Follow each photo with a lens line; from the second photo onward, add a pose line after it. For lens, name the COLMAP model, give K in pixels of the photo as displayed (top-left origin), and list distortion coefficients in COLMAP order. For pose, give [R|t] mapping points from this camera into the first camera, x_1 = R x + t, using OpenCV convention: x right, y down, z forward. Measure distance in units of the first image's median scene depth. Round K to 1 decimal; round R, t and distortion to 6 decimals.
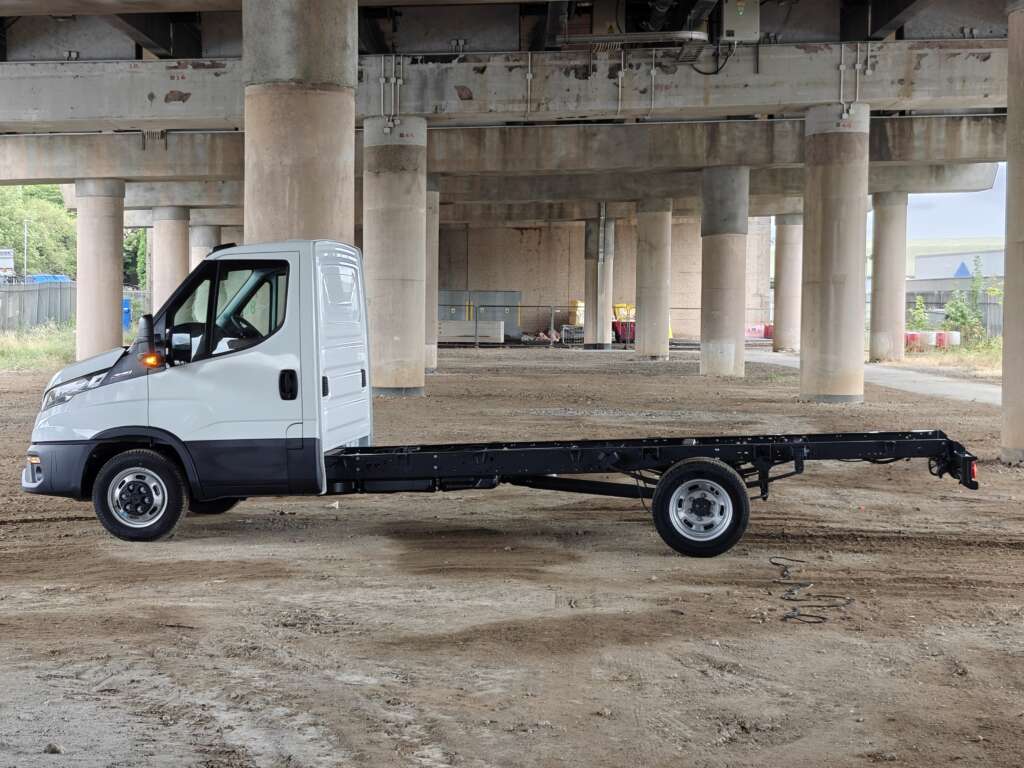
lens RADIAL K [[1836.4, 0, 516.1], [0, 1836.4, 381.8], [0, 0, 1]] dist [0.054107, 0.000000]
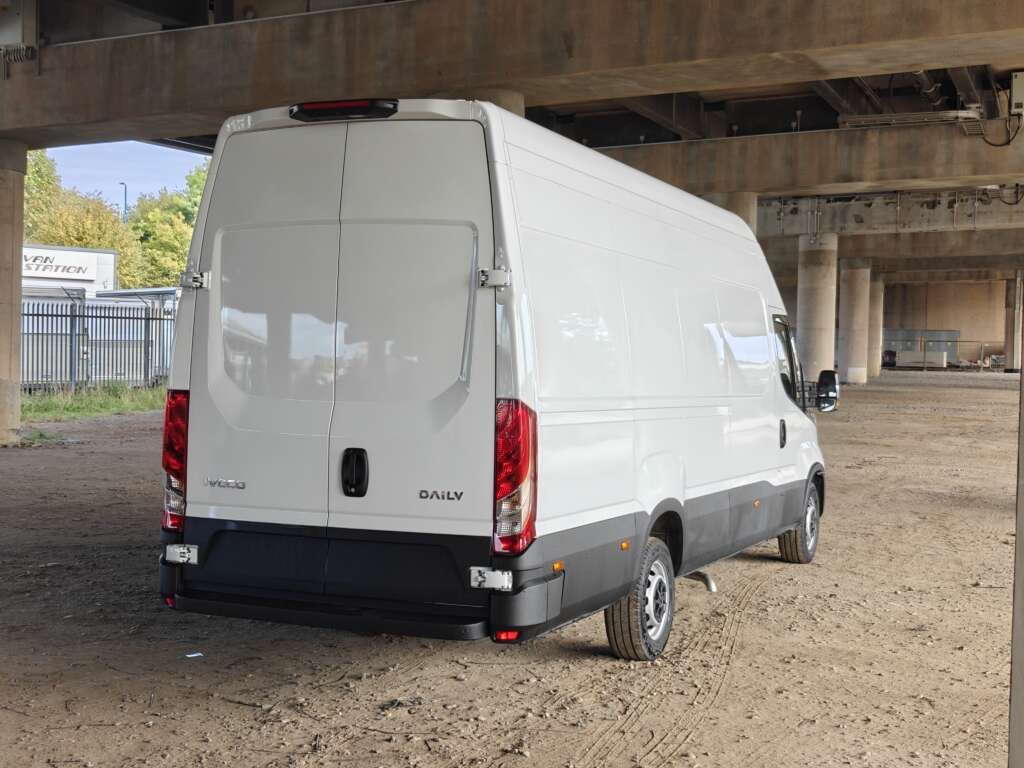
lens RADIAL K [[1468.3, 0, 514.0], [0, 1468.3, 382.0], [0, 0, 1]] dist [0.100769, 0.000000]
pose [[0.943481, 0.017922, -0.330942, 0.126152], [-0.021175, 0.999756, -0.006226, 0.008844], [0.330750, 0.012882, 0.943631, -0.392292]]
